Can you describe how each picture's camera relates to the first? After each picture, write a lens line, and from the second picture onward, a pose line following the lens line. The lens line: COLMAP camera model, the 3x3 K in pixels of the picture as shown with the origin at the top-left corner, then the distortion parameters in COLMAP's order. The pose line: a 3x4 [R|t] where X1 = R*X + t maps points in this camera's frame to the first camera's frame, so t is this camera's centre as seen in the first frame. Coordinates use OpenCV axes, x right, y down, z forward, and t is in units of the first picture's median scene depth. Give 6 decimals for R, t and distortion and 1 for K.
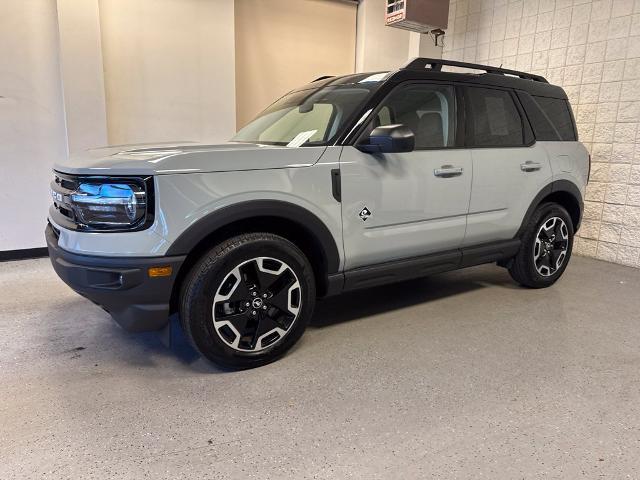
lens RADIAL K [[464.0, 0, 318.1], [0, 464.0, 234.7], [0, 0, 1]] dist [0.041223, -0.044912]
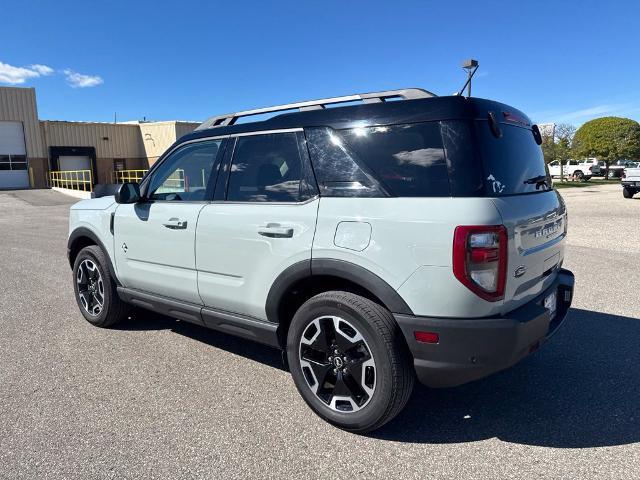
lens RADIAL K [[464.0, 0, 319.8], [0, 464.0, 238.9], [0, 0, 1]] dist [0.041223, -0.044912]
pose [[0.304816, 0.109091, -0.946143, 1.502994], [-0.179058, 0.982268, 0.055569, -0.238320], [0.935428, 0.152477, 0.318944, 1.059536]]
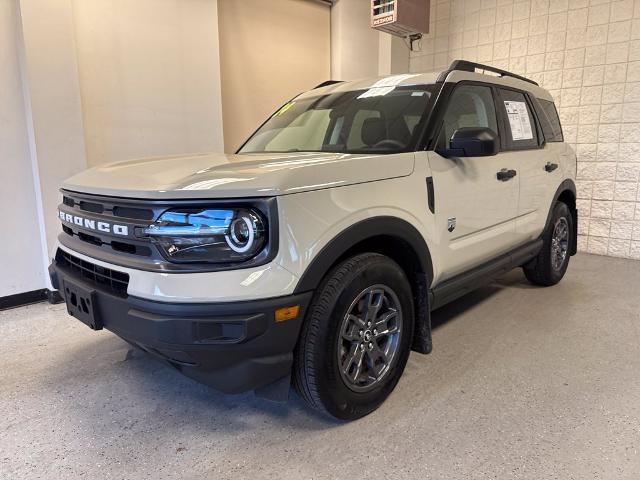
lens RADIAL K [[464.0, 0, 321.4], [0, 464.0, 240.4], [0, 0, 1]] dist [0.041223, -0.044912]
pose [[0.970005, -0.075516, 0.231057, -0.352272], [0.077559, 0.996988, 0.000240, -0.032945], [-0.230379, 0.017688, 0.972940, 0.159188]]
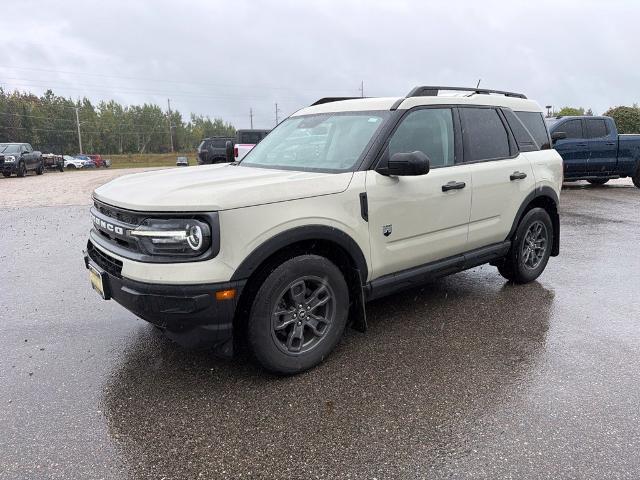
lens RADIAL K [[464.0, 0, 320.4], [0, 464.0, 239.7], [0, 0, 1]] dist [0.041223, -0.044912]
pose [[0.995344, -0.047821, 0.083685, -0.152175], [0.045996, 0.998663, 0.023595, -0.054312], [-0.084702, -0.019636, 0.996213, -0.106617]]
